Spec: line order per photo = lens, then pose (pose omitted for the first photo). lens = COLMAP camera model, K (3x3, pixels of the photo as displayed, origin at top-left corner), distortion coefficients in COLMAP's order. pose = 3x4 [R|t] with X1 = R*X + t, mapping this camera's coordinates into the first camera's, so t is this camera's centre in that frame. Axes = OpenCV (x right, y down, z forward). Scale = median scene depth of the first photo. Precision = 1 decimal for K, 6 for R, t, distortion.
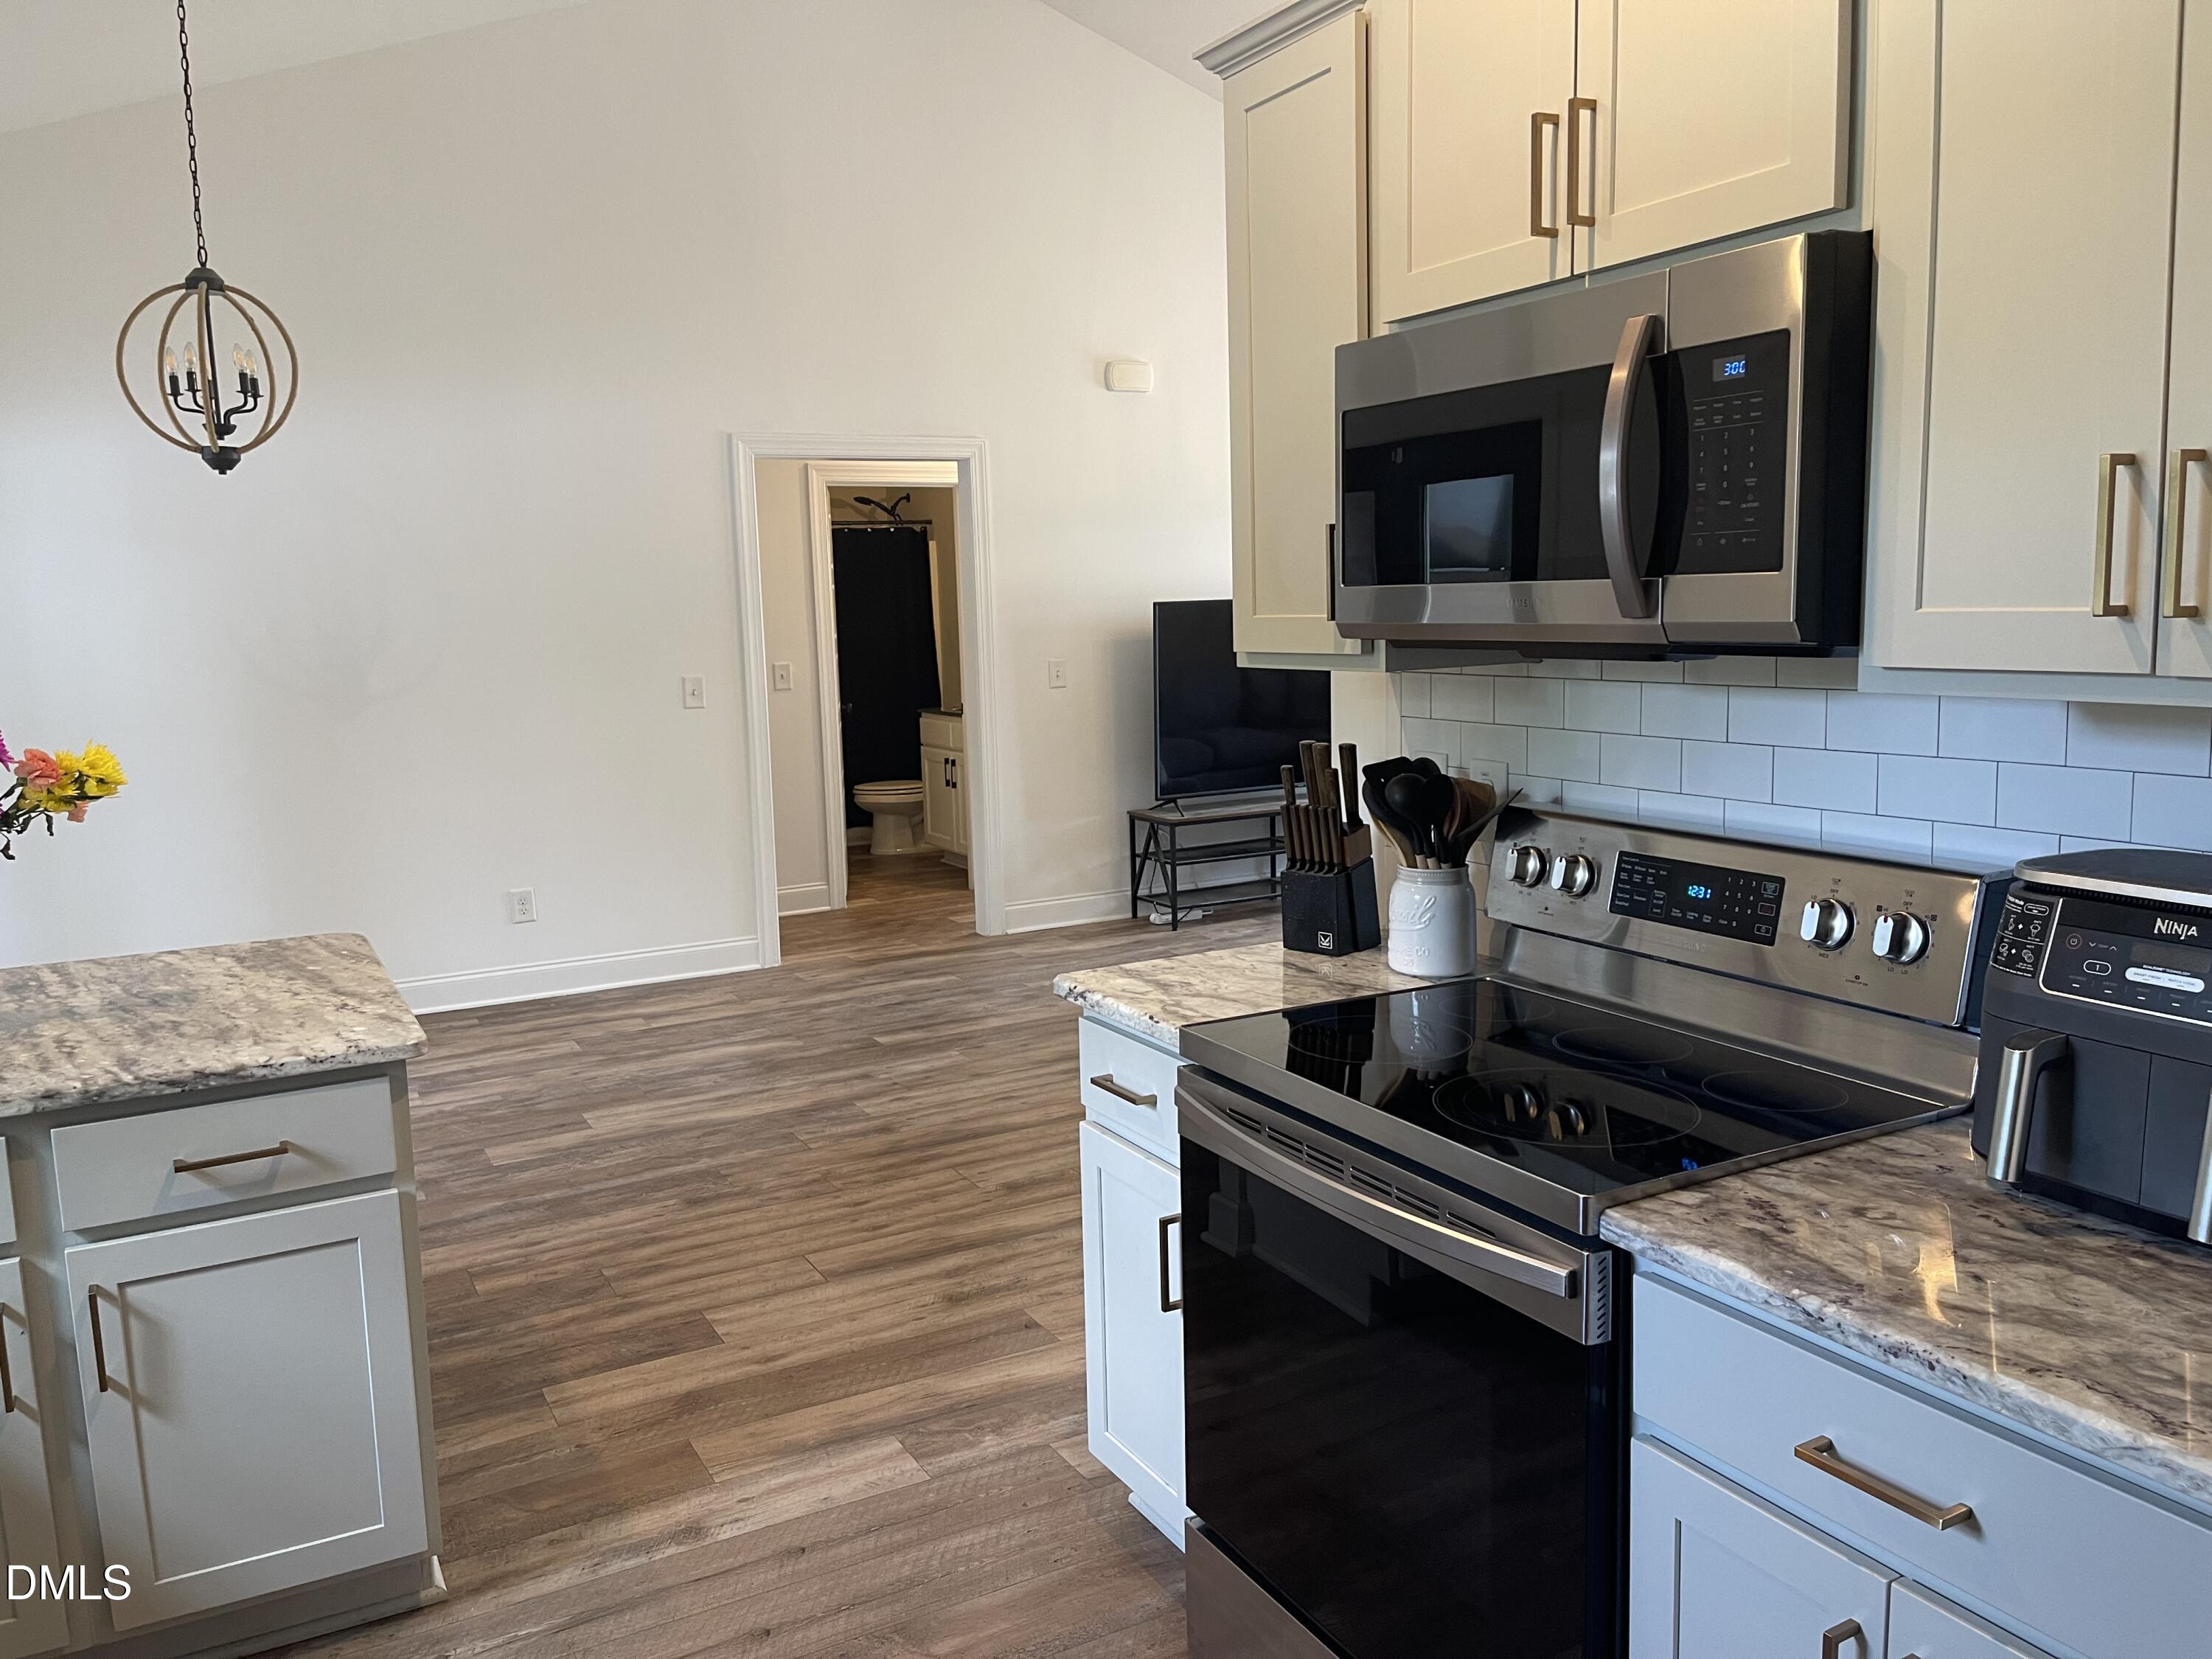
lens RADIAL K [[1648.8, 0, 1101.6], [0, 1648.8, 836.5], [0, 0, 1]] dist [0.033279, -0.008012]
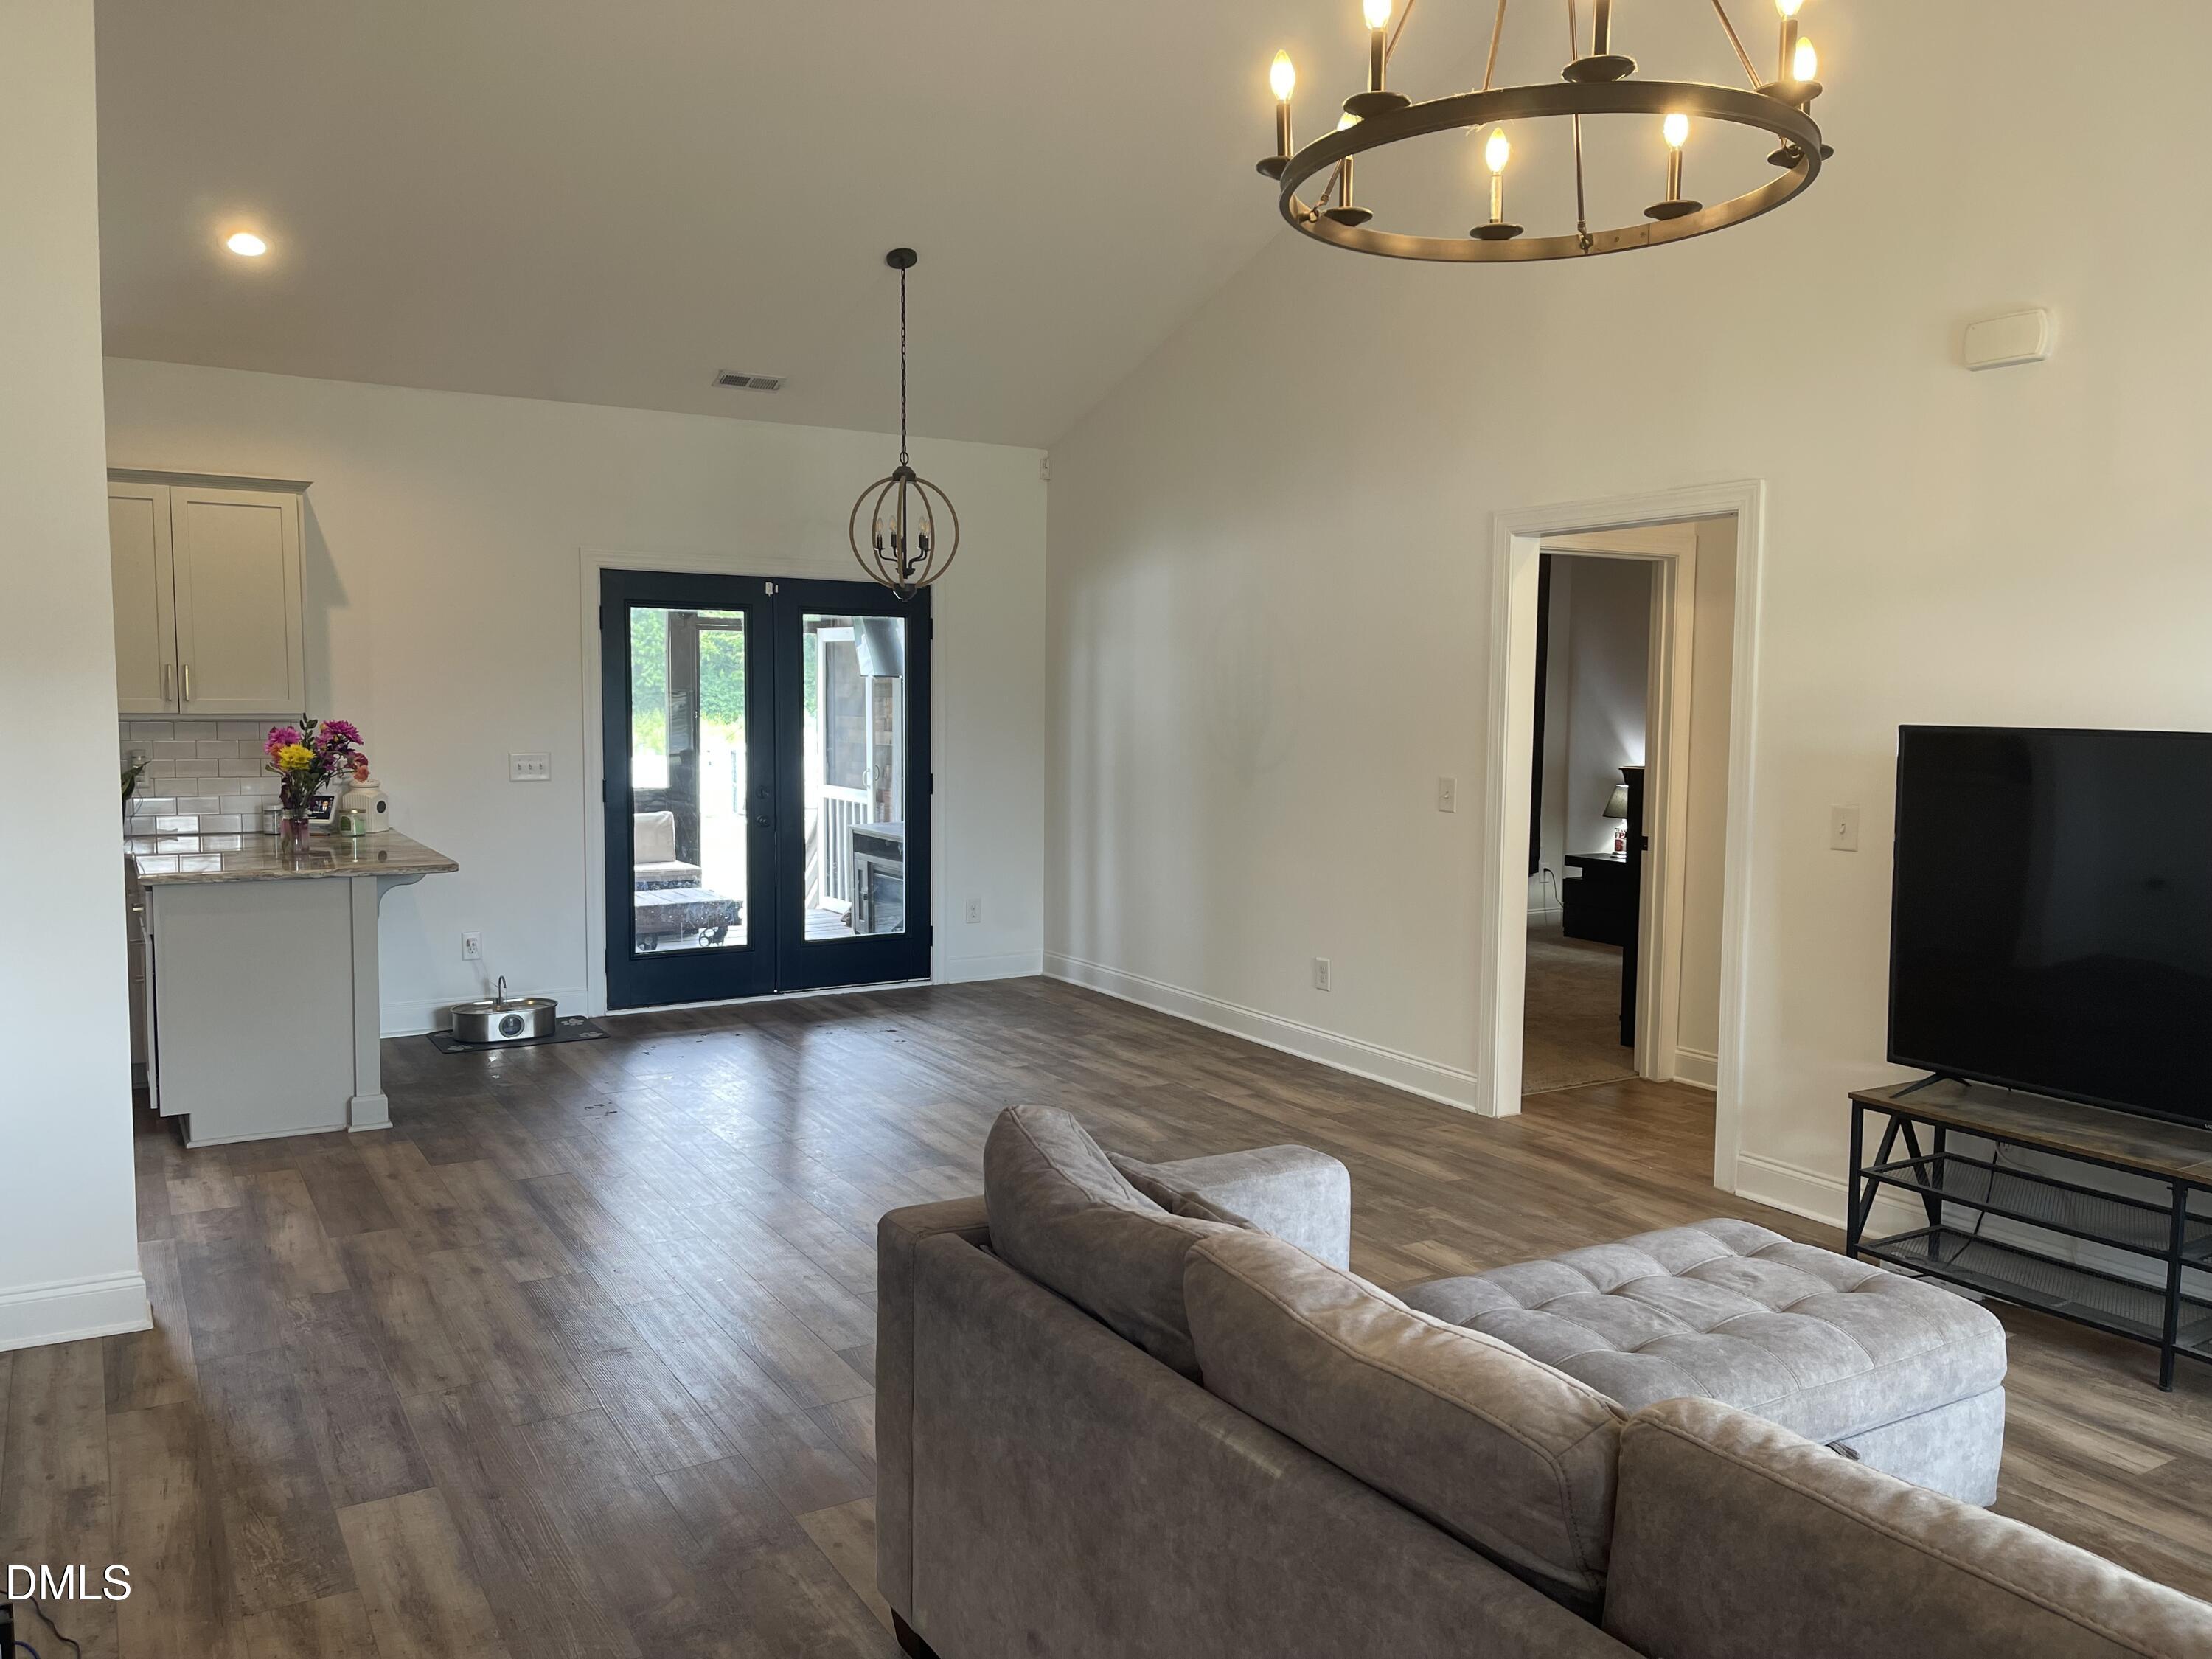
lens RADIAL K [[1648.8, 0, 1099.7], [0, 1648.8, 826.5], [0, 0, 1]] dist [0.033279, -0.008012]
pose [[0.050827, 0.116088, -0.991938, 0.780036], [-0.155968, 0.981957, 0.106928, -0.161840], [0.986454, 0.149275, 0.068016, 0.869324]]
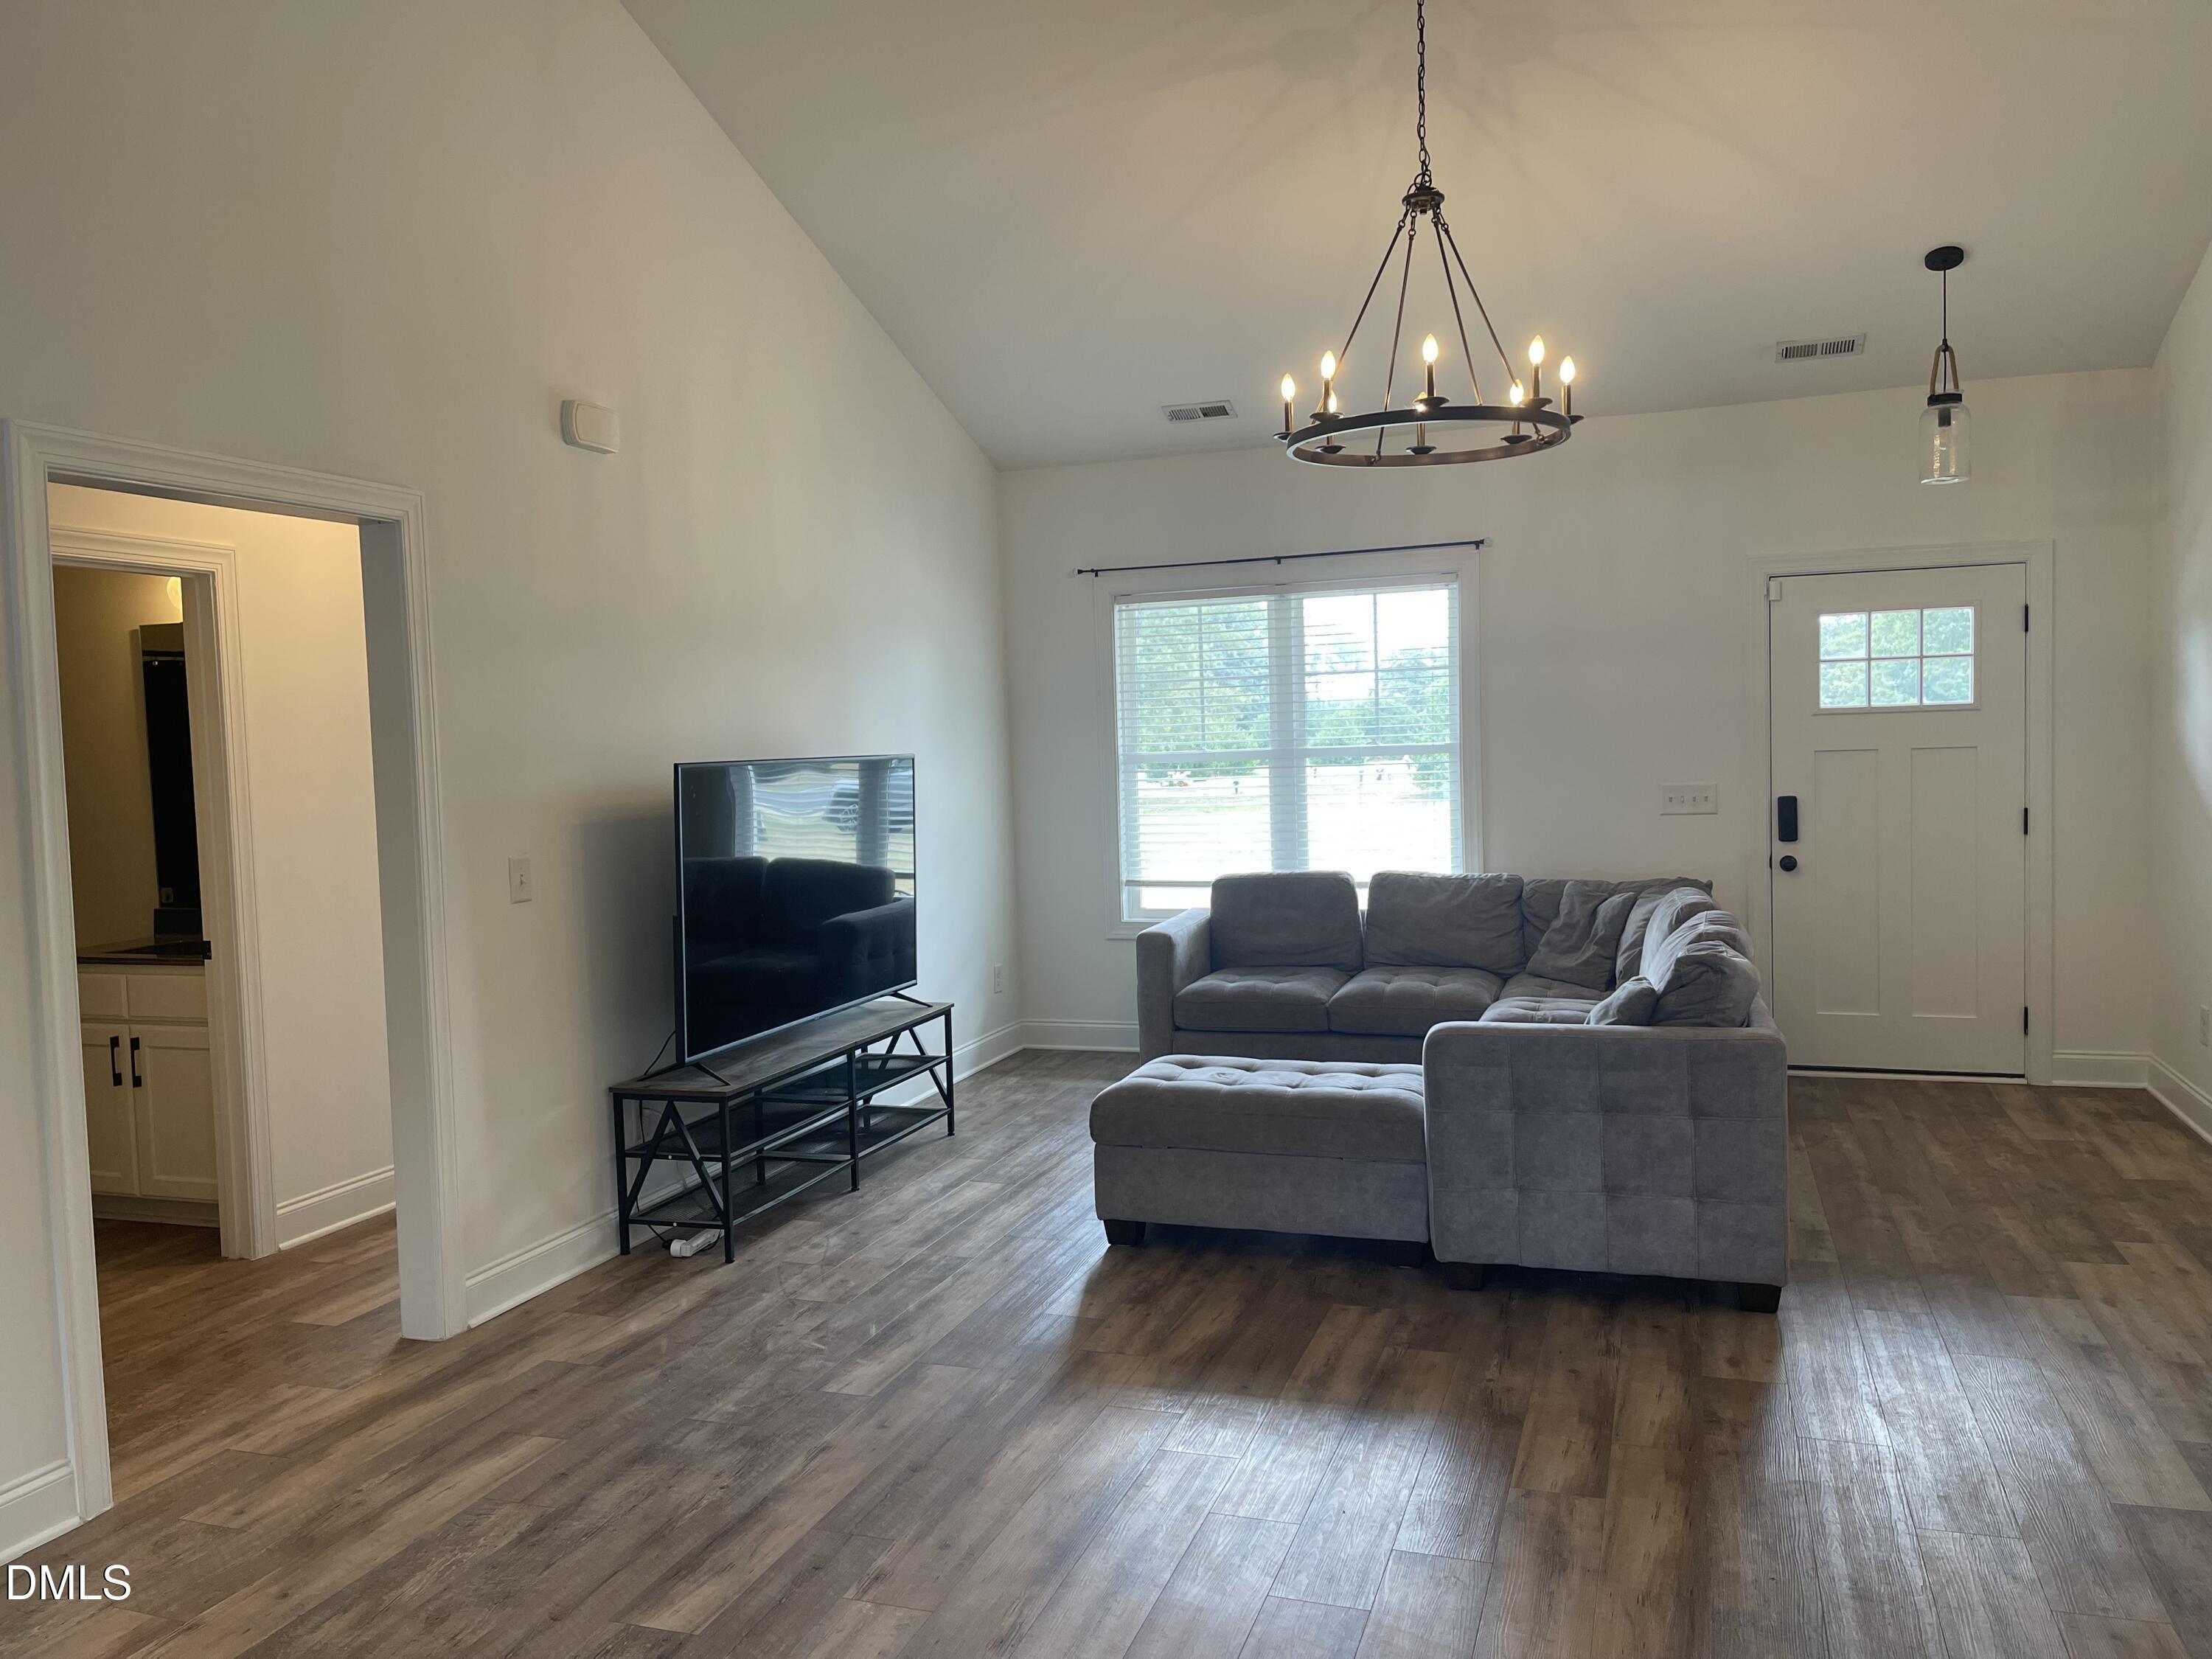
lens RADIAL K [[1648.8, 0, 1111.1], [0, 1648.8, 825.2], [0, 0, 1]] dist [0.033279, -0.008012]
pose [[0.739681, -0.028191, 0.672367, -0.363587], [0.107758, 0.991192, -0.076987, -0.061506], [-0.664274, 0.129398, 0.736204, 0.513040]]
